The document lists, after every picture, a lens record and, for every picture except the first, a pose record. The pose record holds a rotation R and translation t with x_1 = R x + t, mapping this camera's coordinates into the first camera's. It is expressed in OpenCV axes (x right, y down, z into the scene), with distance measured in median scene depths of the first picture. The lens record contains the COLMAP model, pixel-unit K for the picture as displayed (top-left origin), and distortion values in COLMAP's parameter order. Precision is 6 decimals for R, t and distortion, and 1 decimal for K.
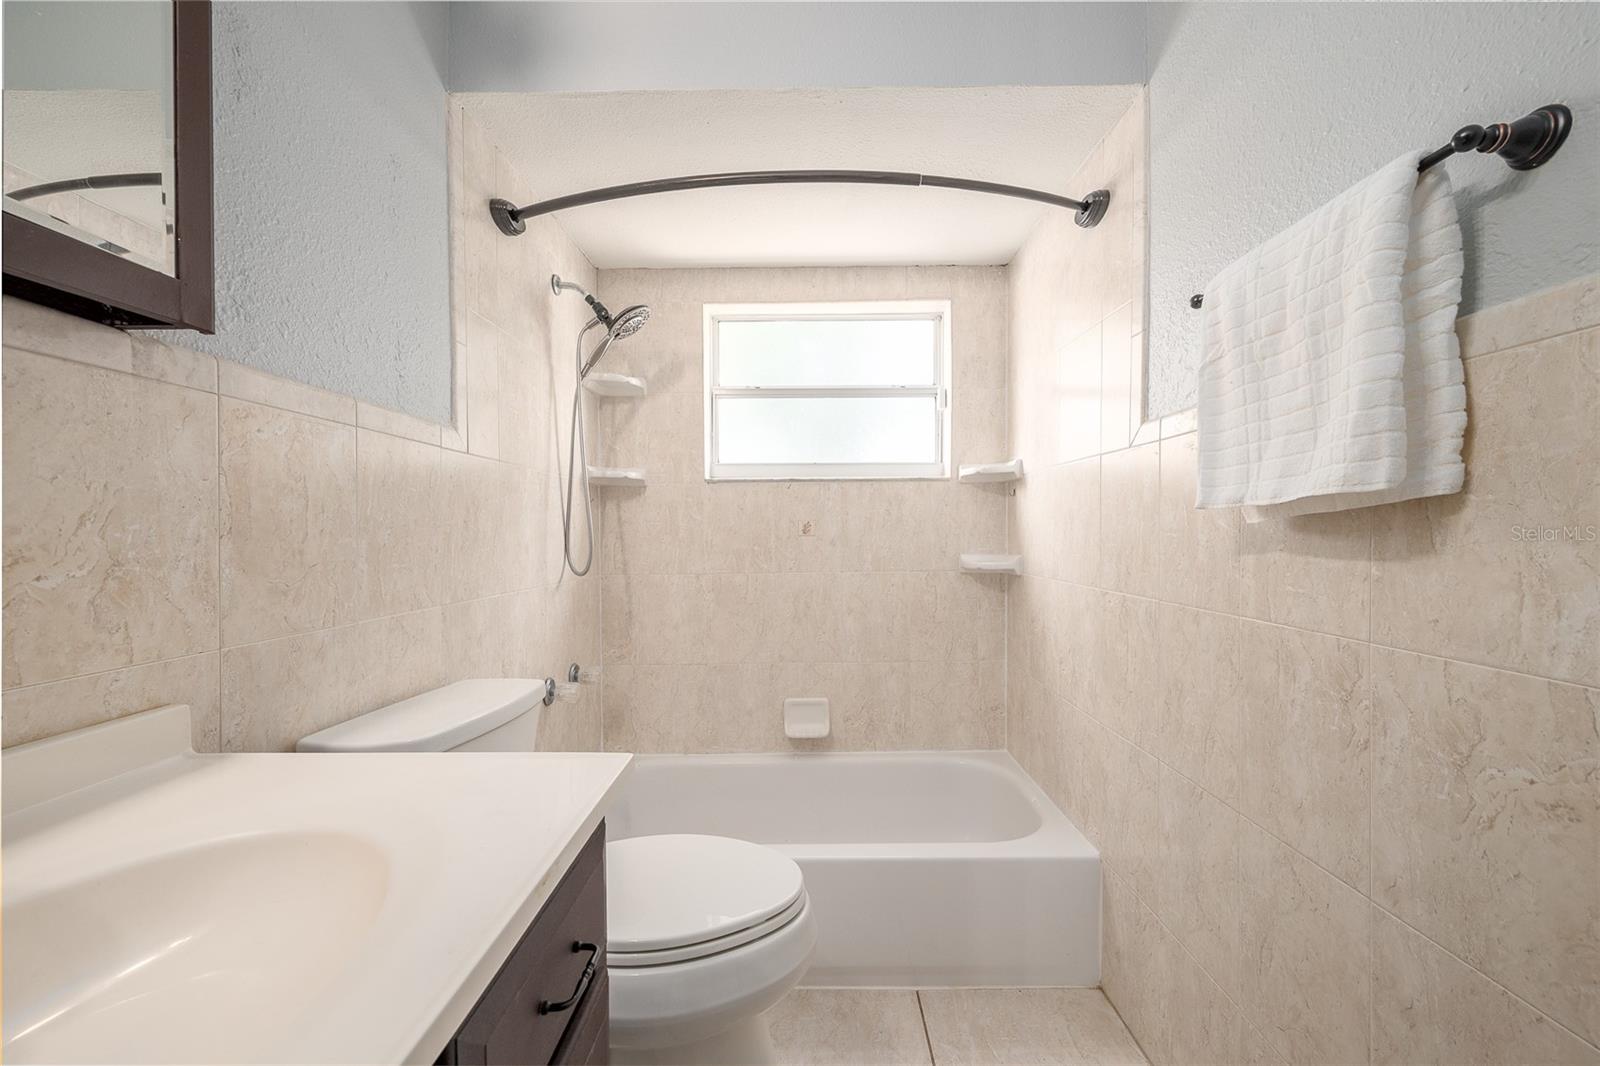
lens RADIAL K [[643.5, 0, 808.2], [0, 643.5, 533.8], [0, 0, 1]] dist [-0.002009, 0.000218]
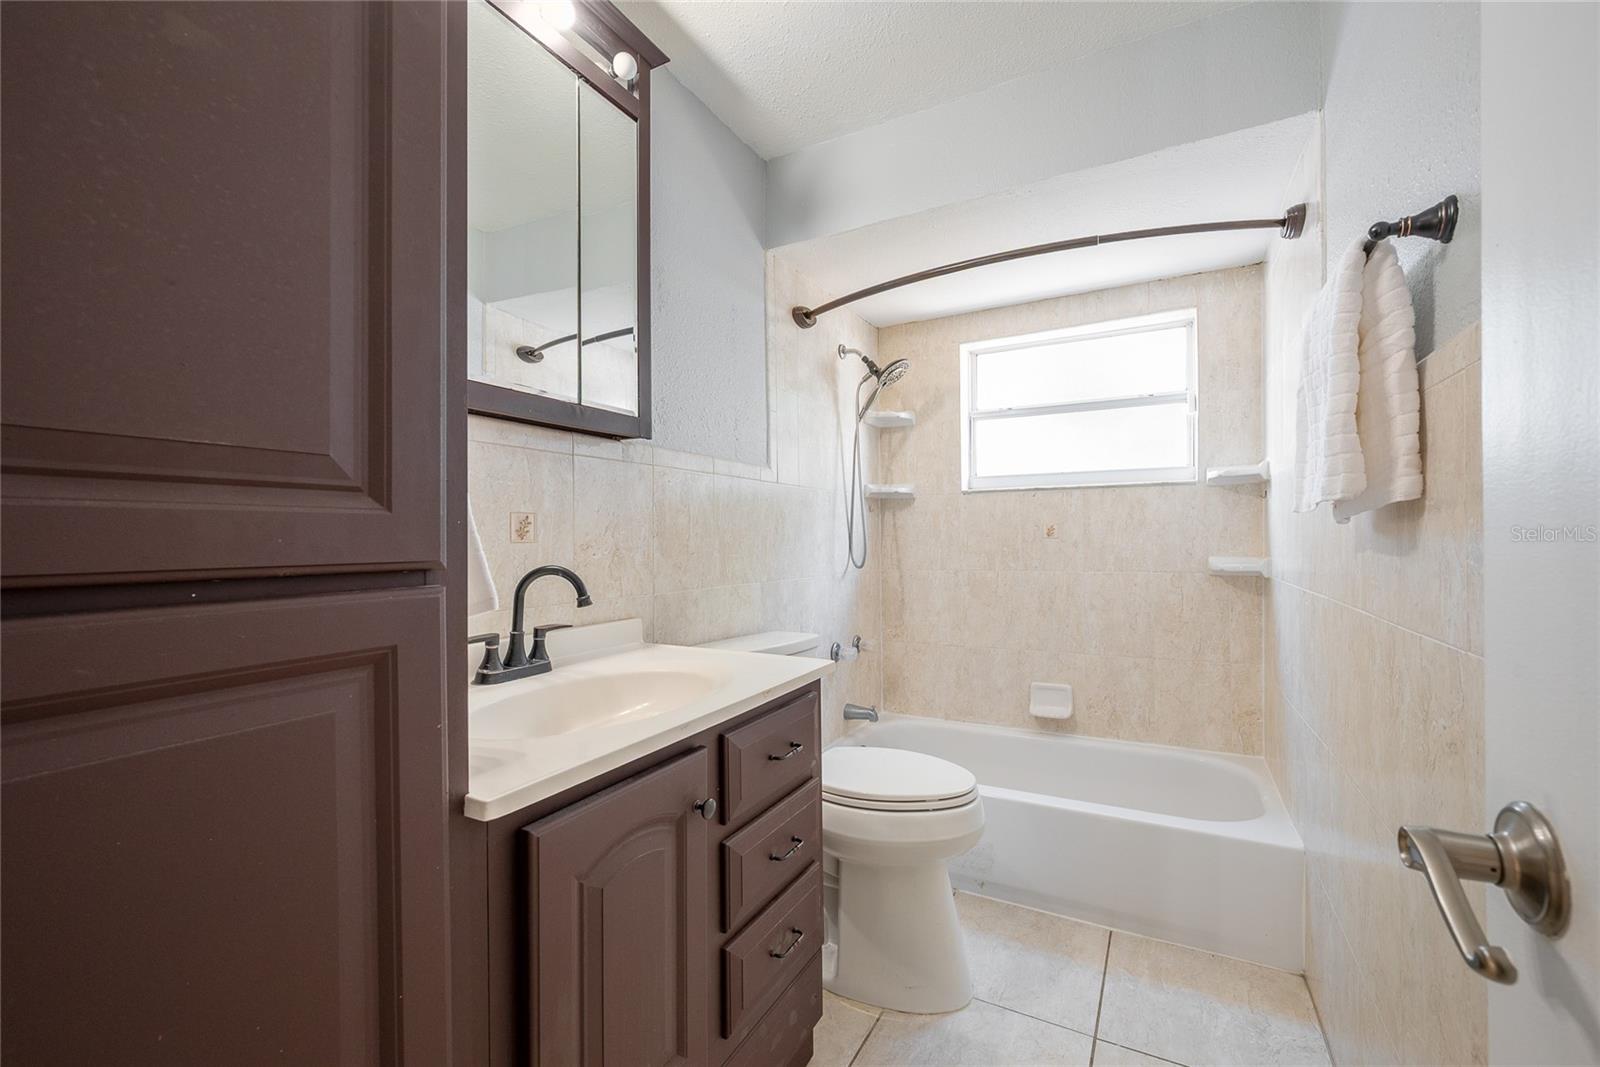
lens RADIAL K [[643.5, 0, 808.2], [0, 643.5, 534.3], [0, 0, 1]] dist [-0.002009, 0.000218]
pose [[0.877933, -0.003602, -0.478770, 0.185233], [0.000519, 0.999978, -0.006571, 0.003795], [0.478783, 0.005521, 0.877916, -0.209636]]
